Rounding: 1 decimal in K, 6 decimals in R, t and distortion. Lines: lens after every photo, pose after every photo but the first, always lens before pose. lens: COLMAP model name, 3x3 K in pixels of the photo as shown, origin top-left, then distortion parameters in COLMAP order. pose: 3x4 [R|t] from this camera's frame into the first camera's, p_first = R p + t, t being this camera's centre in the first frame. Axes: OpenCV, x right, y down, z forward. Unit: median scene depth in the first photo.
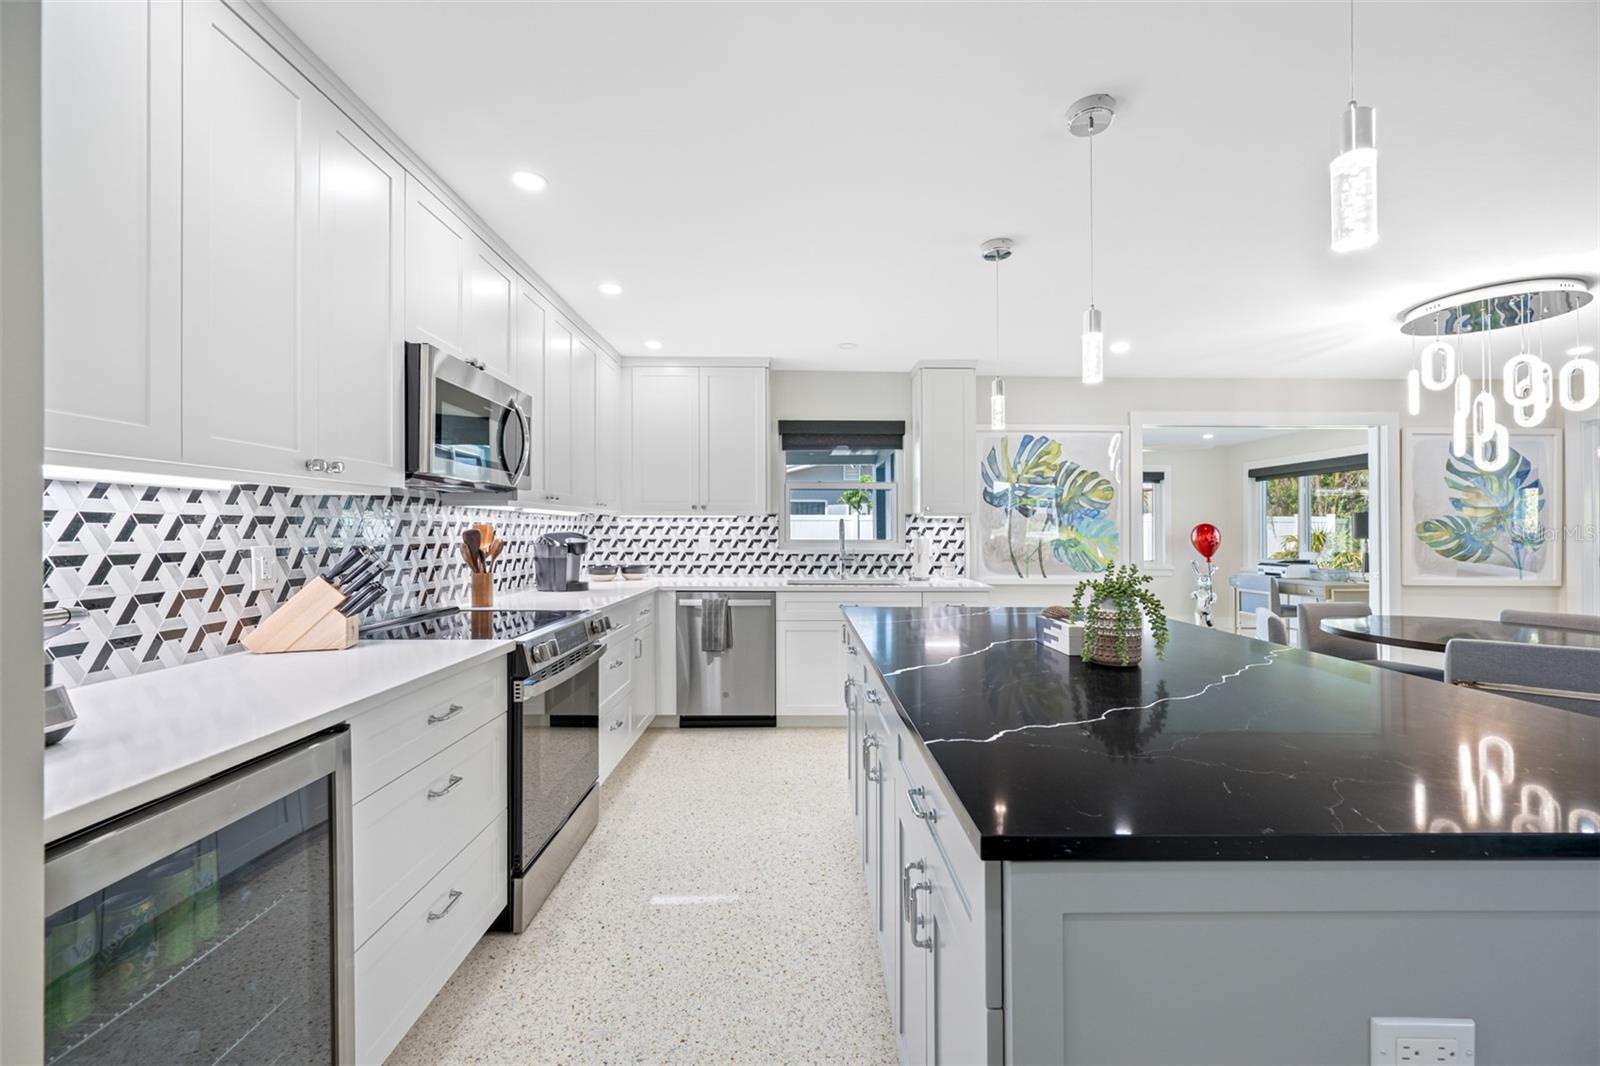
lens RADIAL K [[630.9, 0, 803.8], [0, 630.9, 524.3], [0, 0, 1]] dist [-0.003294, -0.000153]
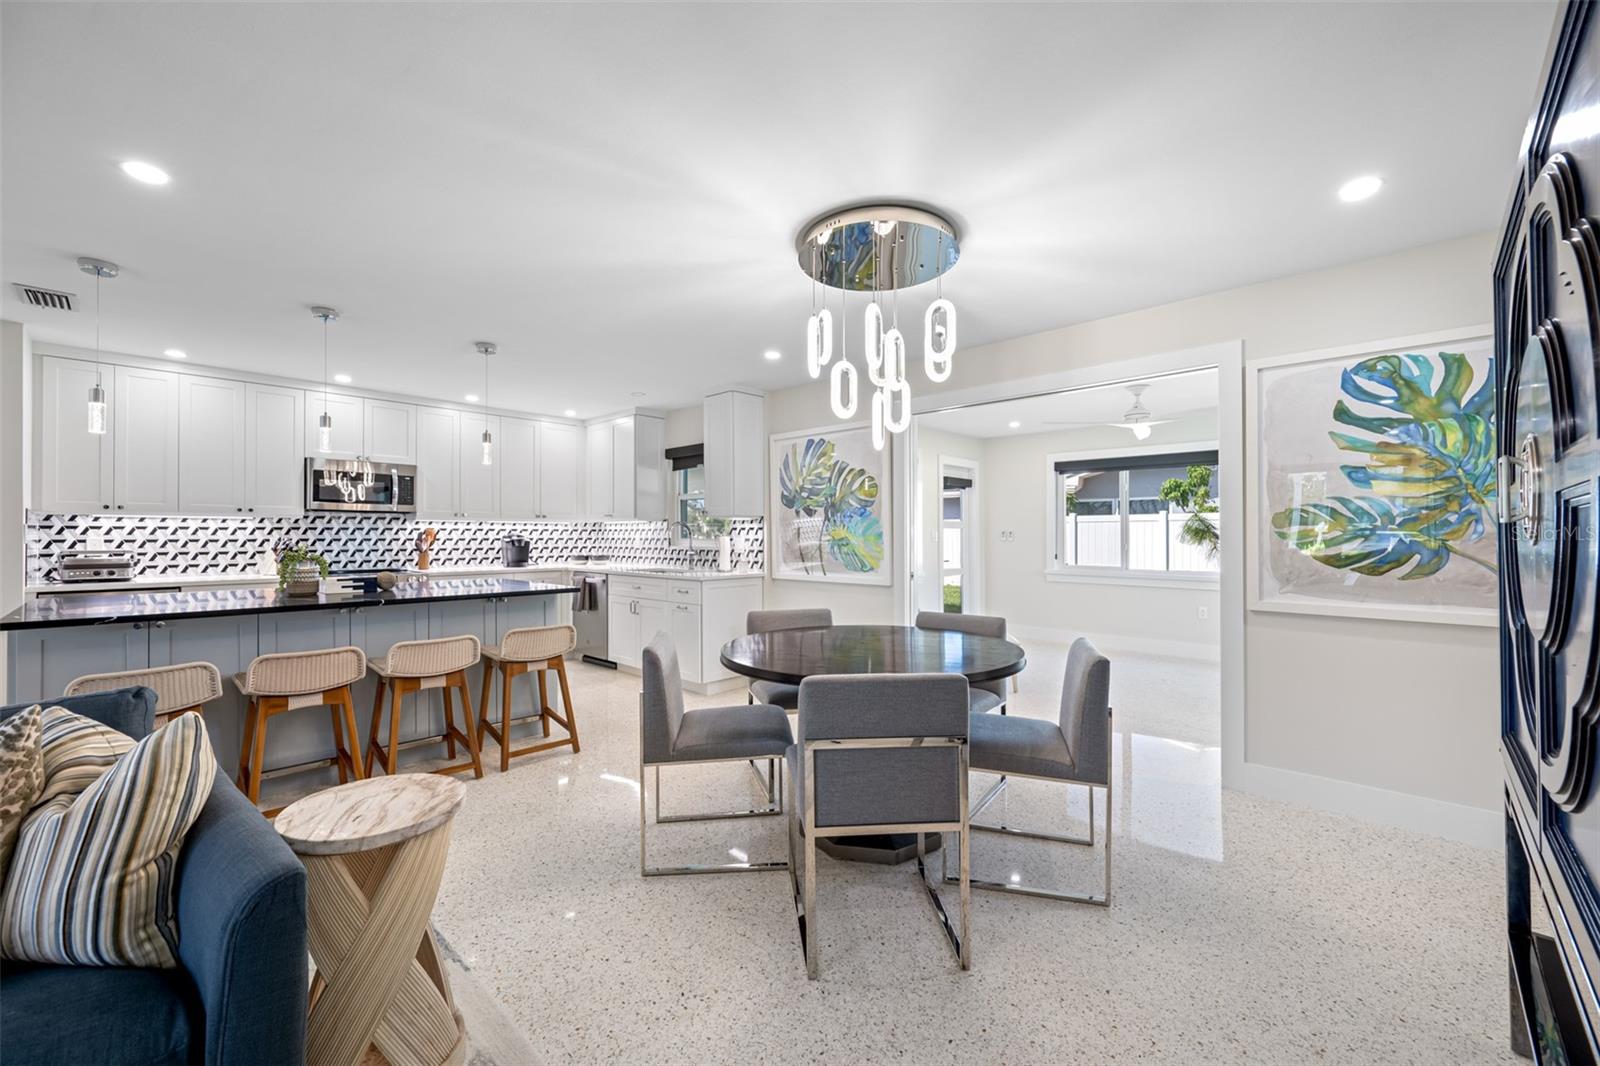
lens RADIAL K [[632.0, 0, 808.2], [0, 632.0, 530.6], [0, 0, 1]] dist [0.001485, 0.000183]
pose [[0.722594, -0.009242, -0.691211, 1.102833], [0.011063, 0.999937, -0.001805, 0.013510], [0.691184, -0.006343, 0.722651, 0.235859]]
